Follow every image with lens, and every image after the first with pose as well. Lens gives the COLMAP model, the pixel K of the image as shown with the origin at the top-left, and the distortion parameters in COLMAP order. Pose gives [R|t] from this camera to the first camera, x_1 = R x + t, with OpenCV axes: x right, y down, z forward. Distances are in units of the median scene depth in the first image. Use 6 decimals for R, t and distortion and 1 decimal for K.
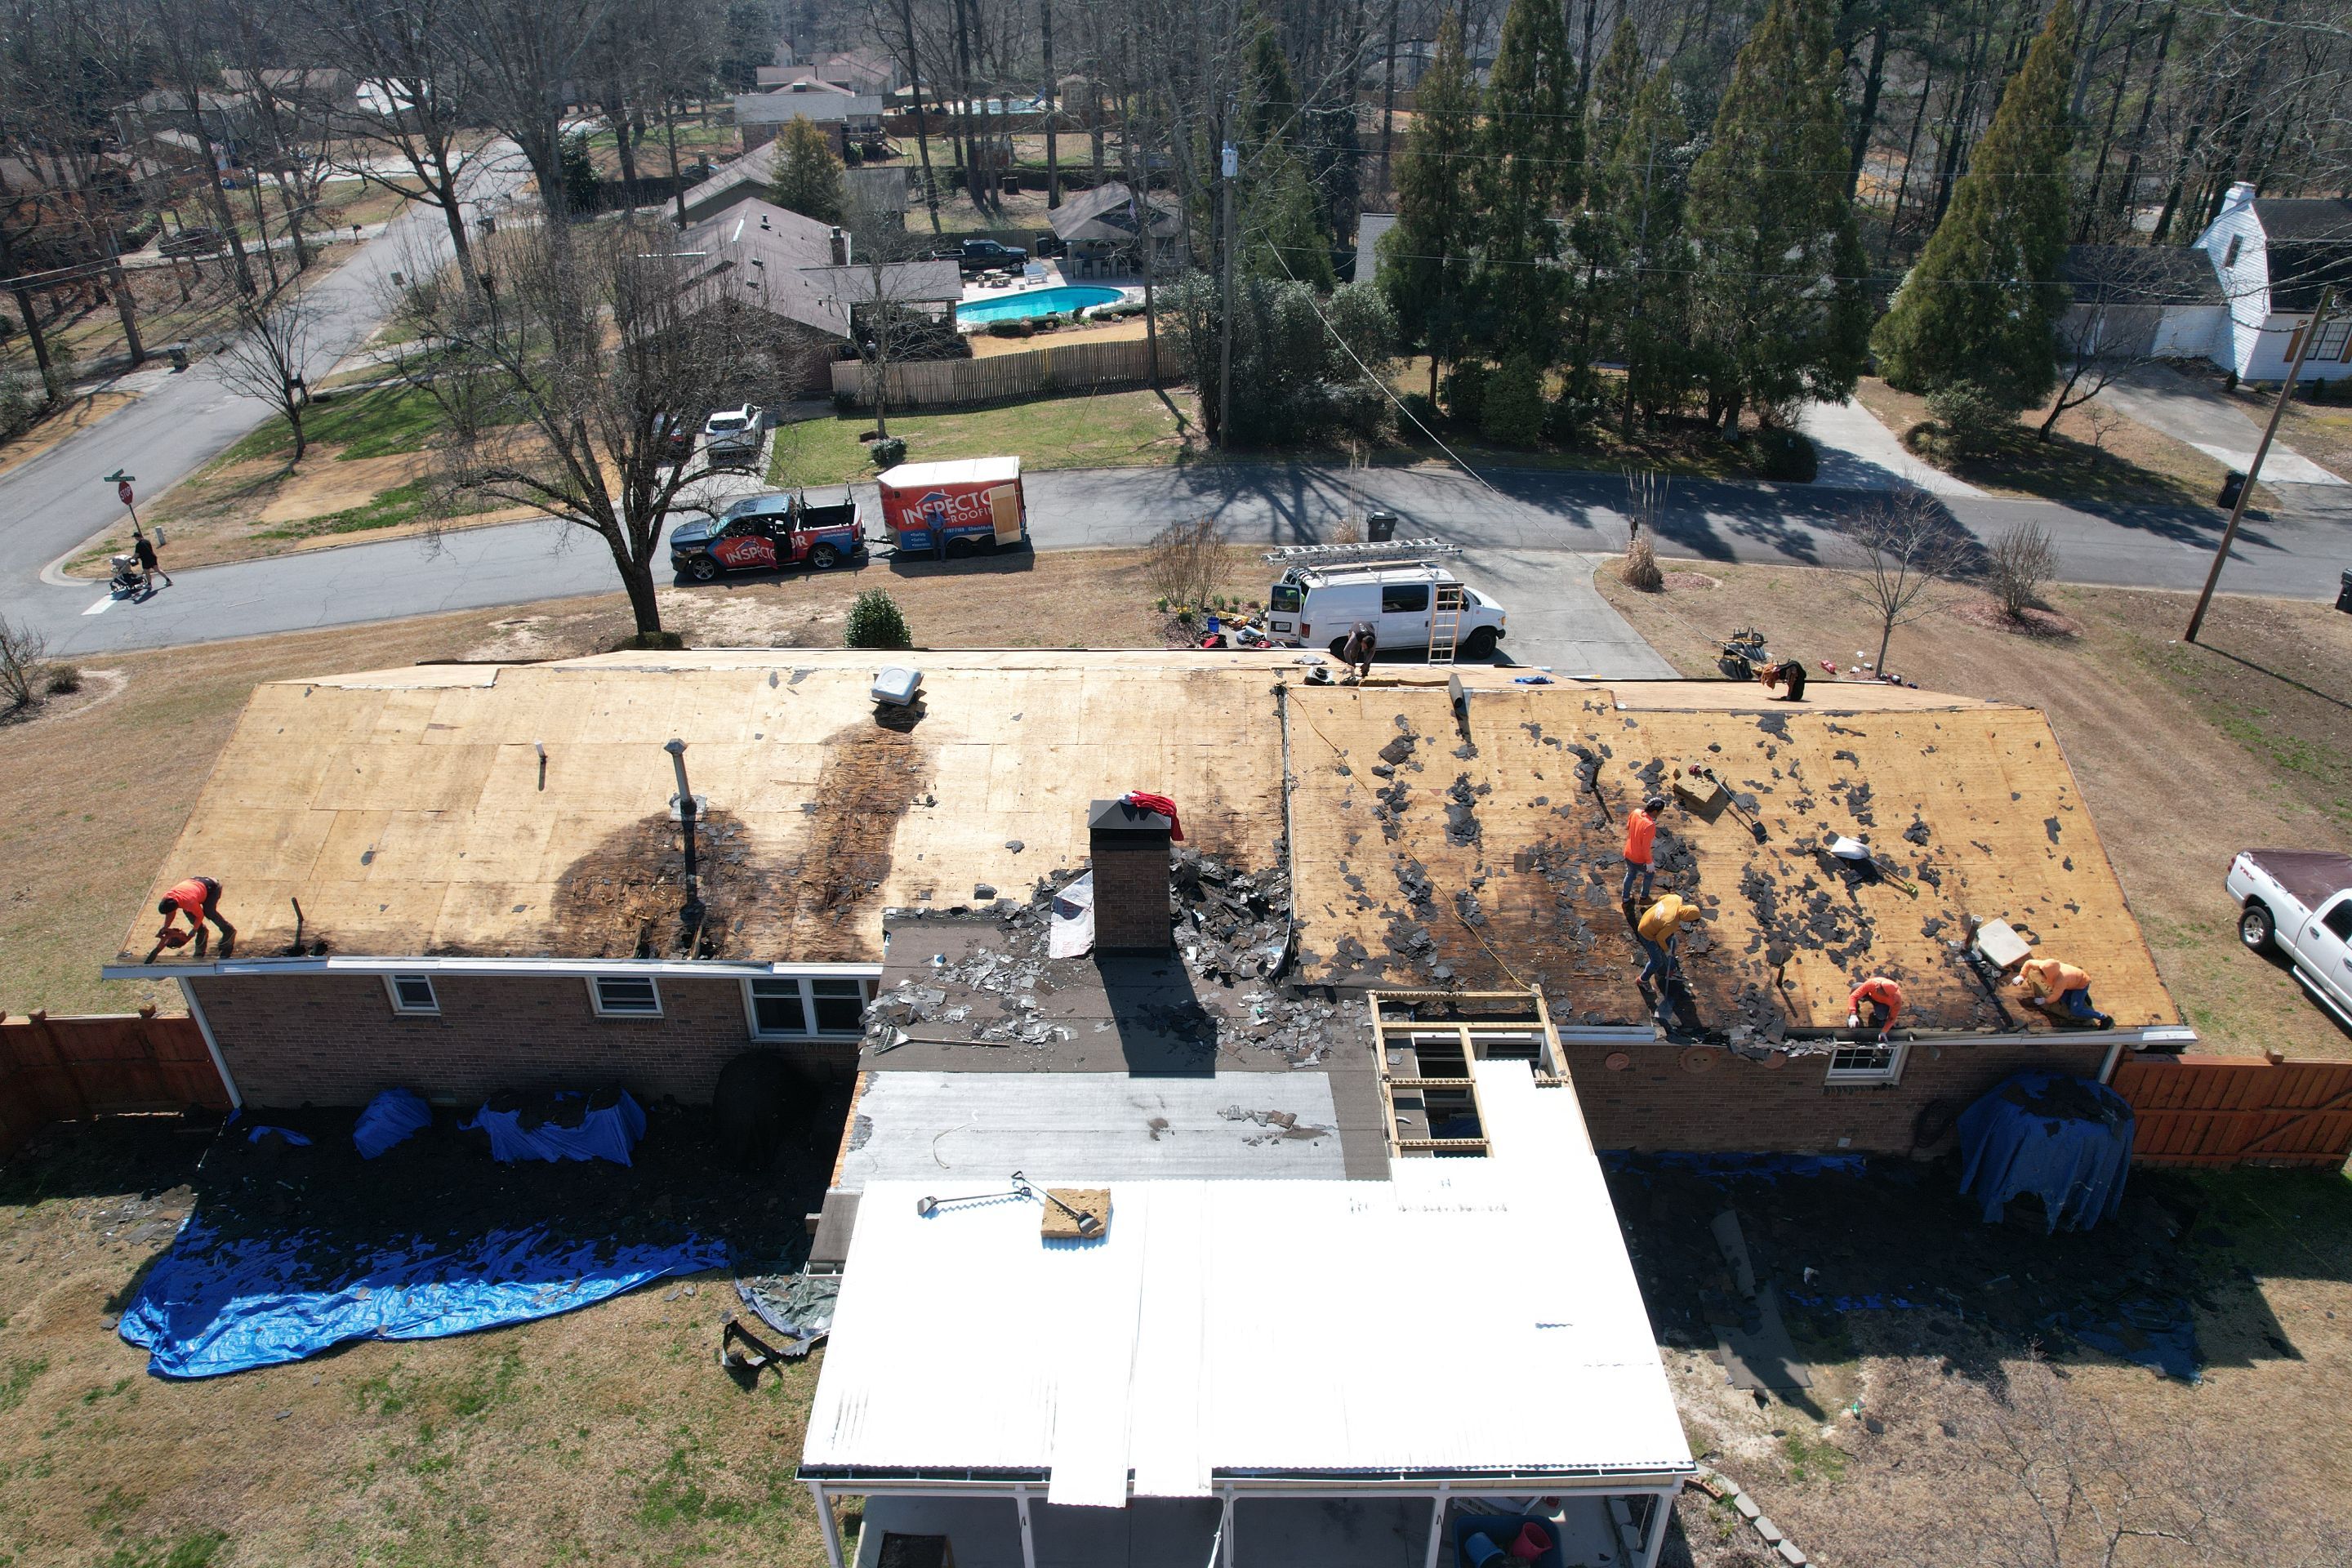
lens RADIAL K [[1513.7, 0, 1177.4], [0, 1513.7, 779.2], [0, 0, 1]] dist [-0.079462, 0.074935]
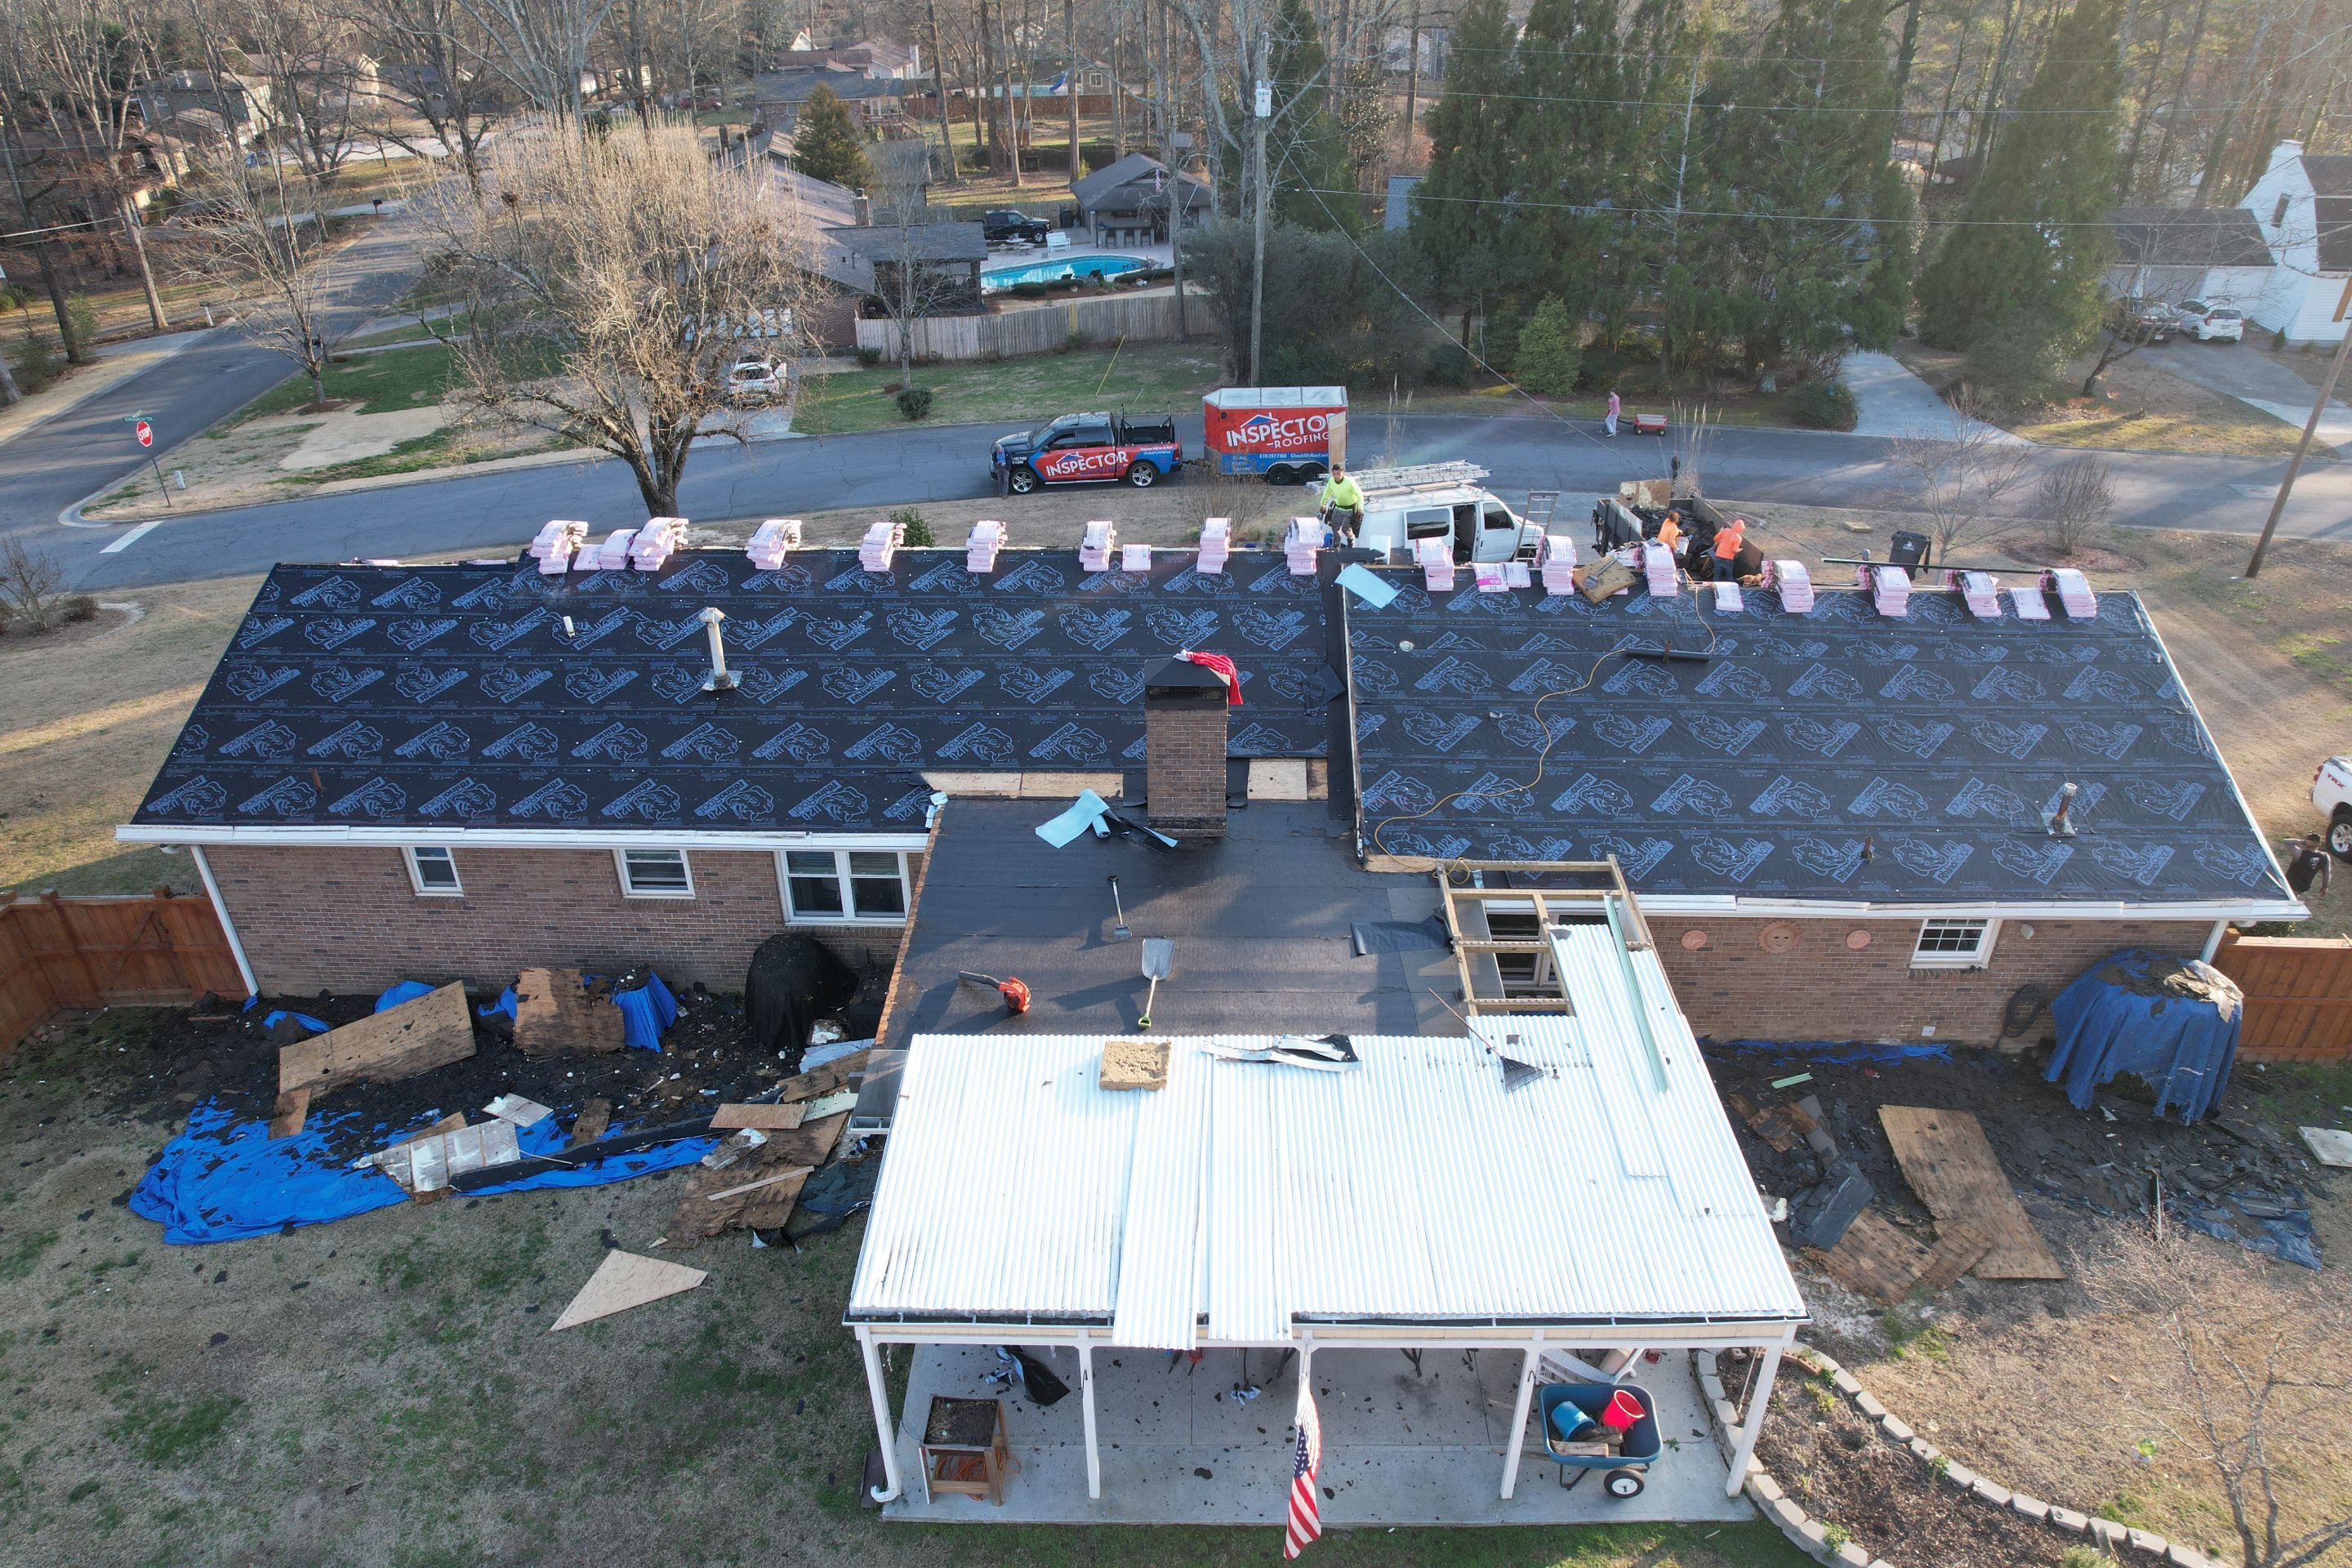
lens RADIAL K [[1513.7, 0, 1177.4], [0, 1513.7, 779.2], [0, 0, 1]] dist [-0.079462, 0.074935]
pose [[0.999956, 0.005522, -0.007602, -0.027819], [-0.005550, 0.999978, -0.003634, 0.088257], [0.007582, 0.003676, 0.999964, 0.041671]]
